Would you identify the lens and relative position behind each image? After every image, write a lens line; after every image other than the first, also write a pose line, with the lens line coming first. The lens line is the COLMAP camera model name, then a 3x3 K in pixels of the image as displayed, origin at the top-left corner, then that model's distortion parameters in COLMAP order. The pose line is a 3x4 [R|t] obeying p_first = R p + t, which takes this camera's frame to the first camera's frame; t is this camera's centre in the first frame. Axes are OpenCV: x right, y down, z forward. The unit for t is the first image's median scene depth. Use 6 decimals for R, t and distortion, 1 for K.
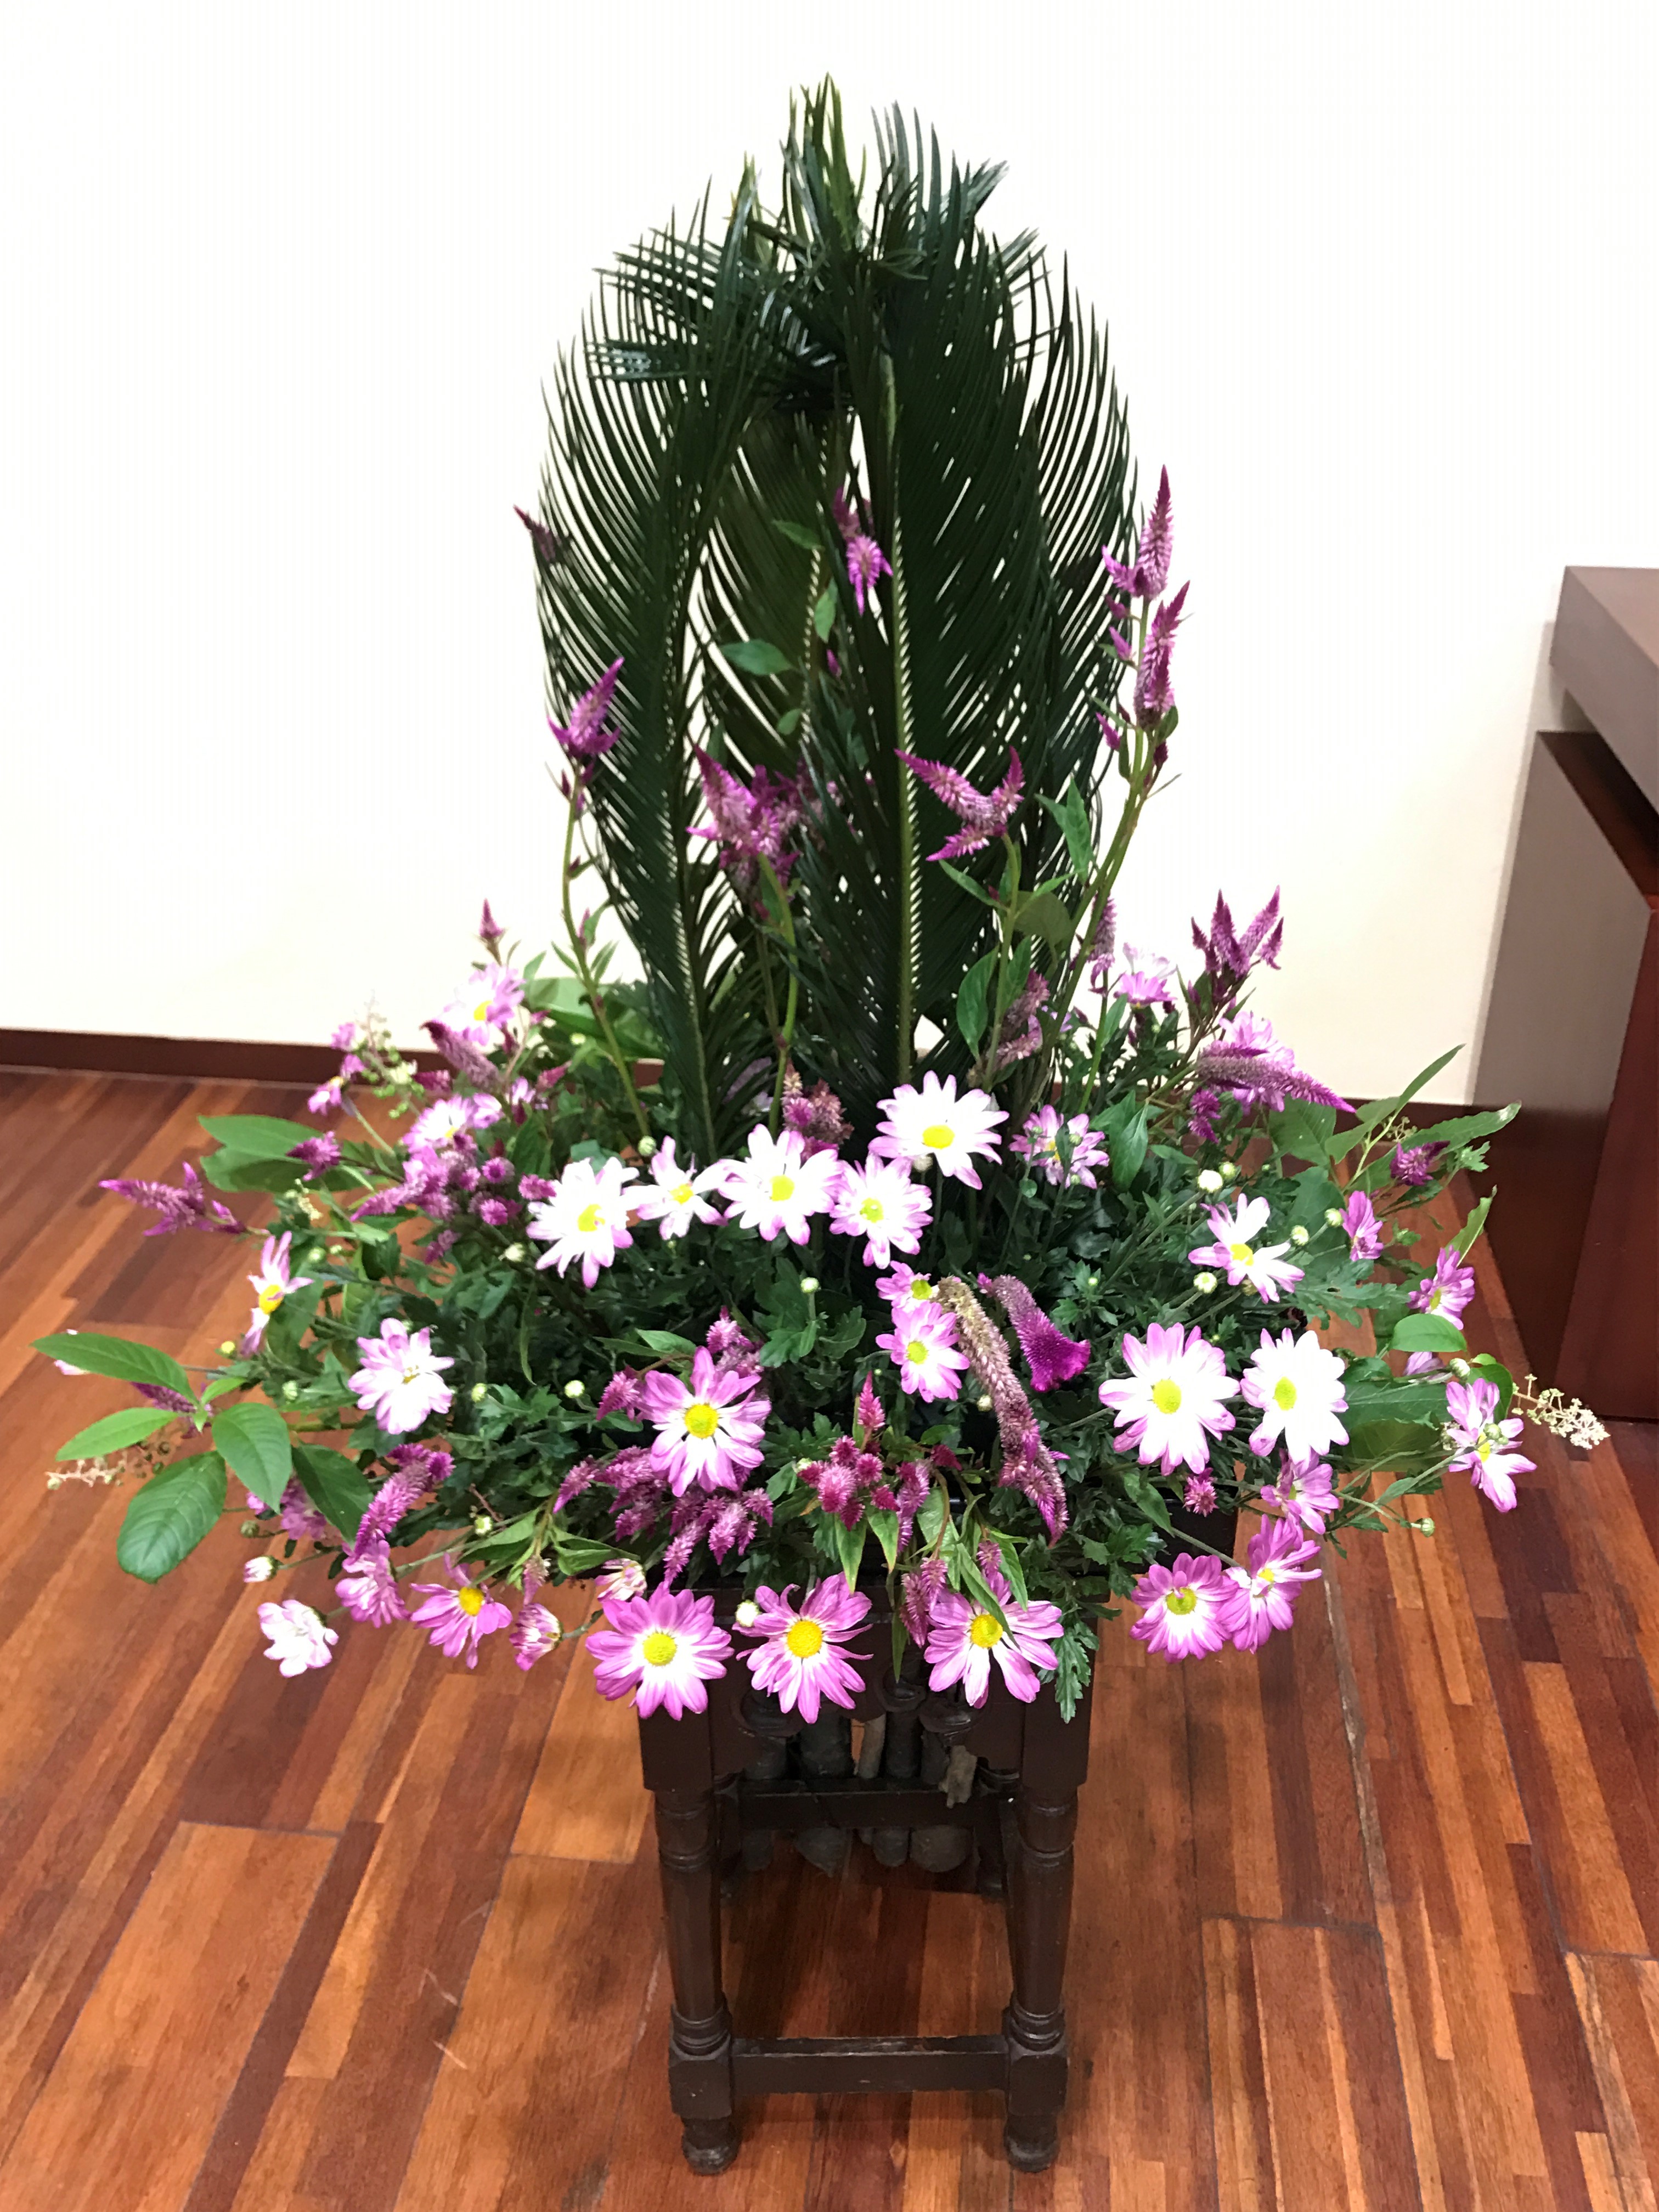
lens RADIAL K [[1909.7, 0, 846.4], [0, 1909.7, 1086.2], [0, 0, 1]] dist [0.007701, 0.004875]
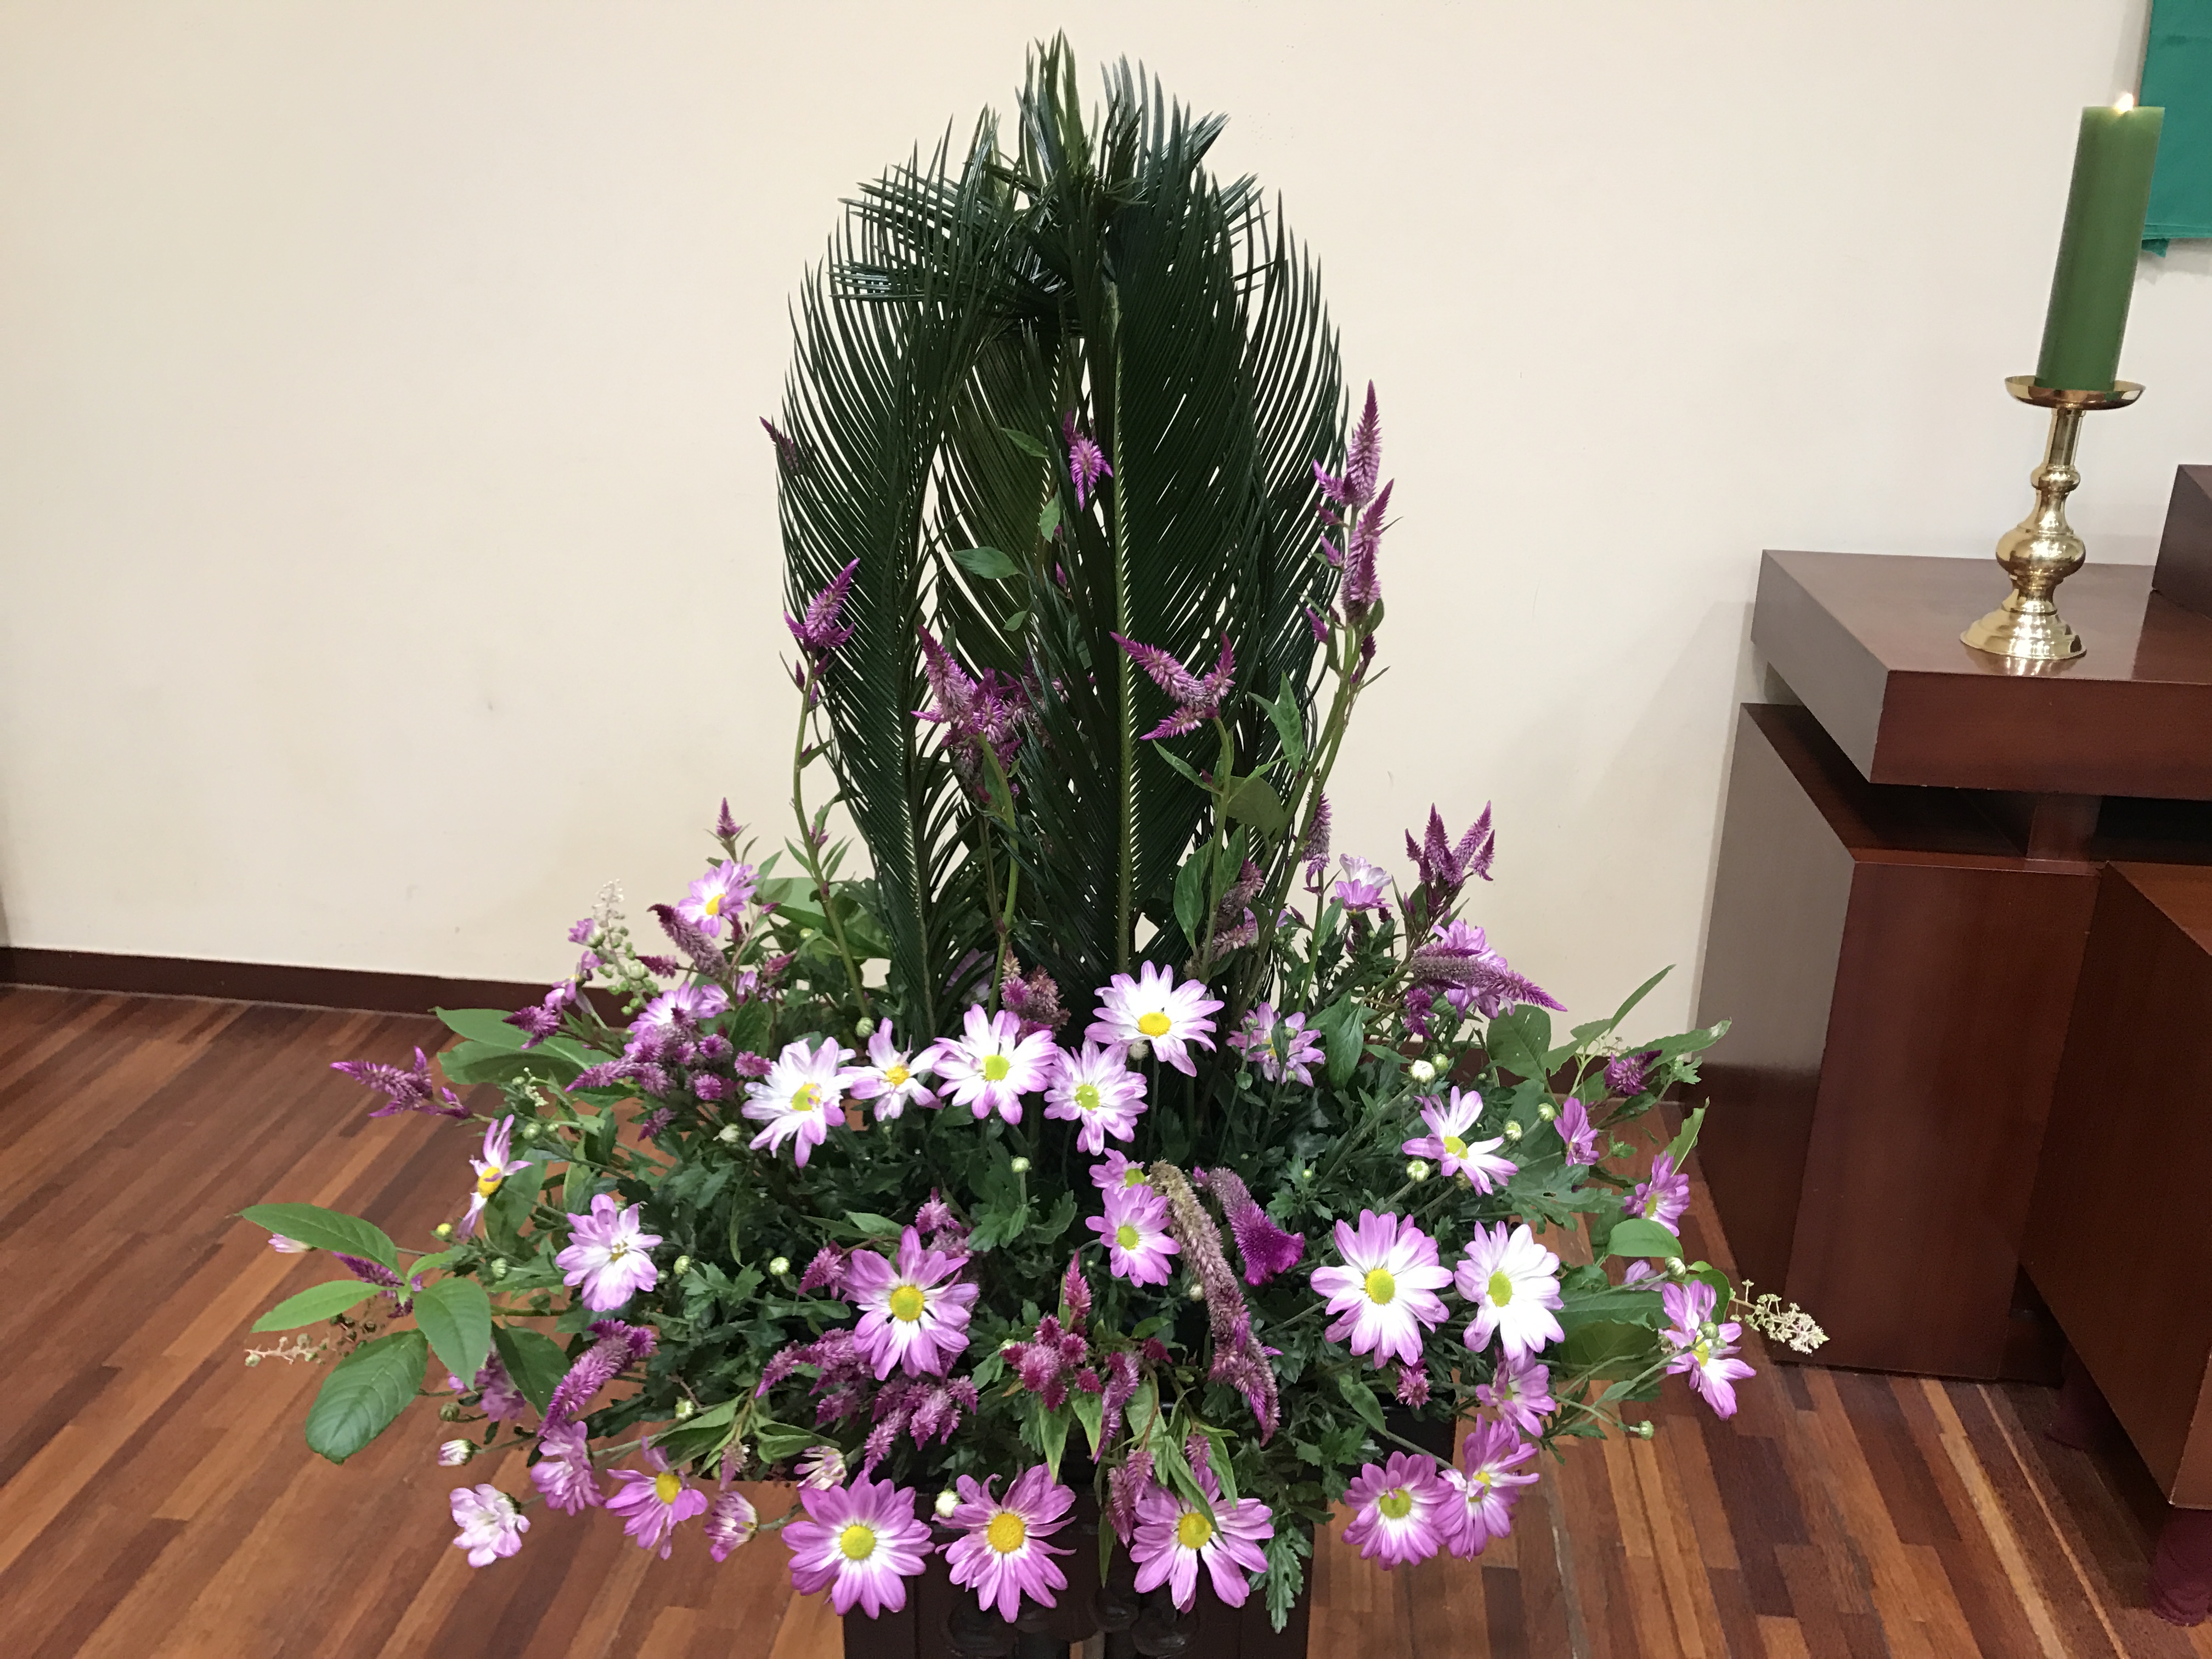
lens RADIAL K [[1803.6, 0, 1098.4], [0, 1803.6, 813.4], [0, 0, 1]] dist [-0.005732, 0.031849]
pose [[0.999857, 0.016550, -0.003538, 0.013924], [-0.016881, 0.990145, -0.139027, 0.033969], [0.001202, 0.139066, 0.990282, 0.025954]]
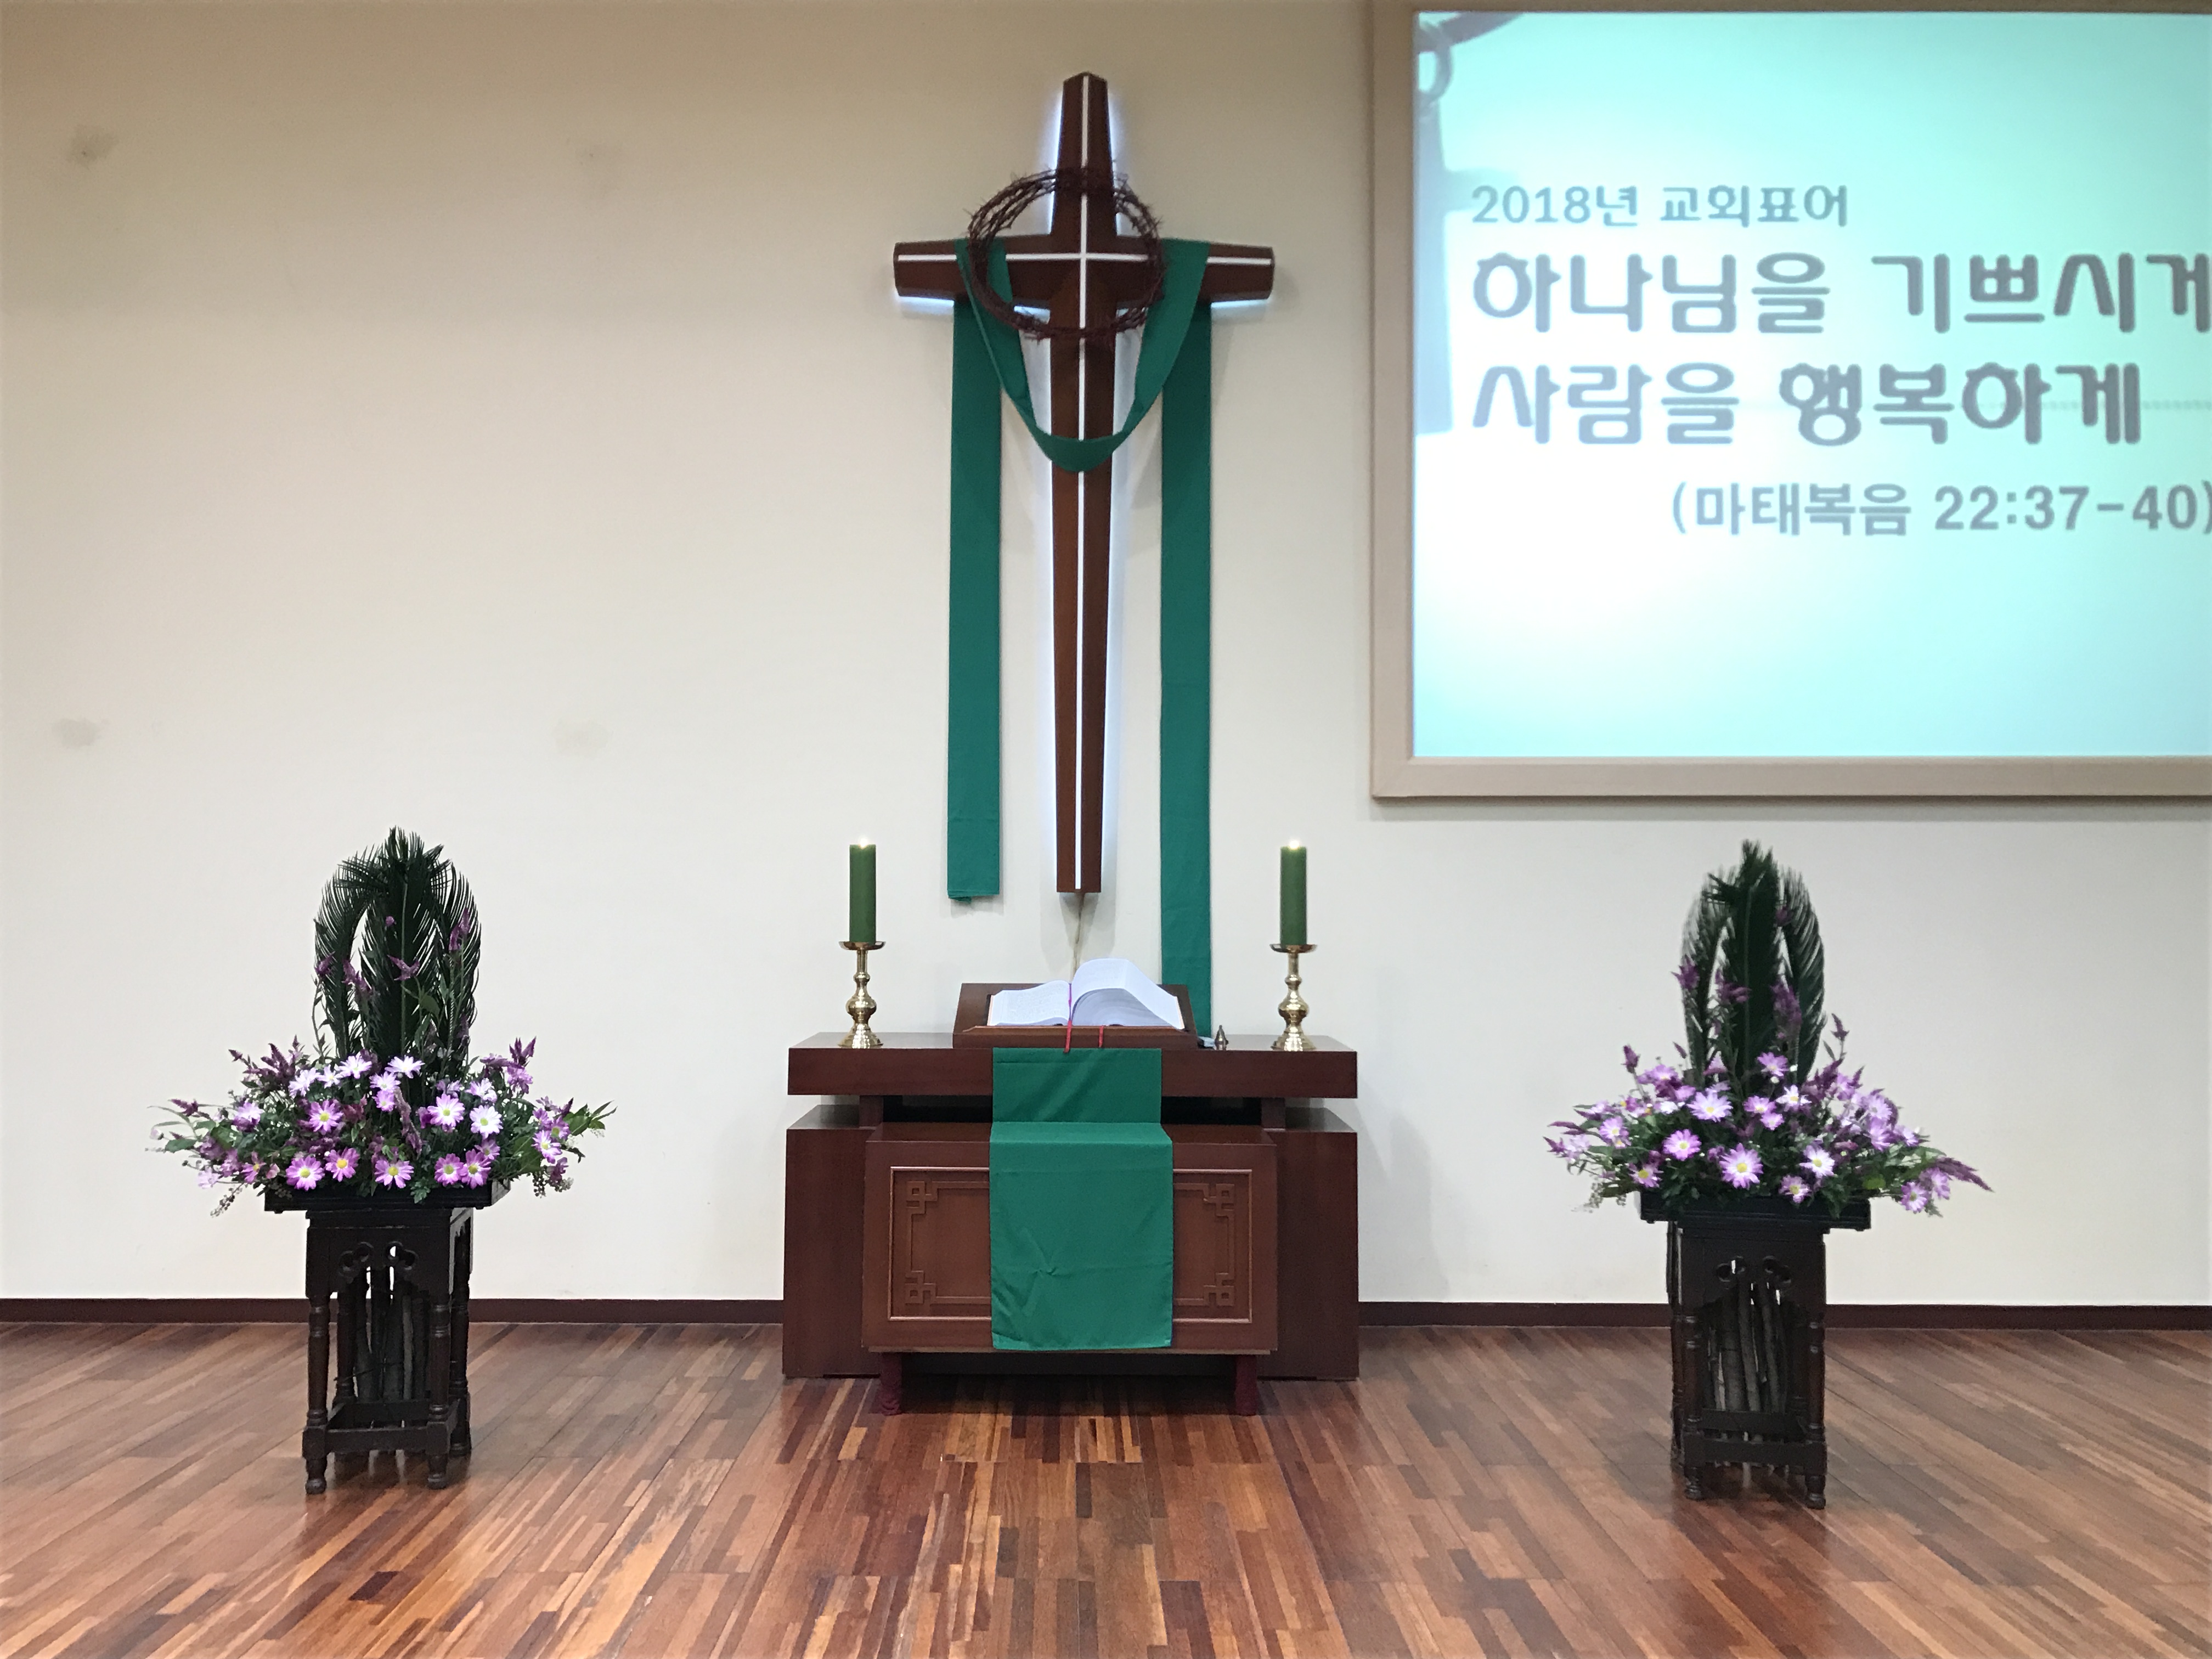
lens RADIAL K [[1909.7, 0, 1099.8], [0, 1909.7, 813.2], [0, 0, 1]] dist [0.007701, 0.004875]
pose [[0.991449, 0.013754, 0.129767, 0.643838], [0.053856, 0.862663, -0.502903, 1.106289], [-0.118863, 0.505591, 0.854546, -1.883200]]
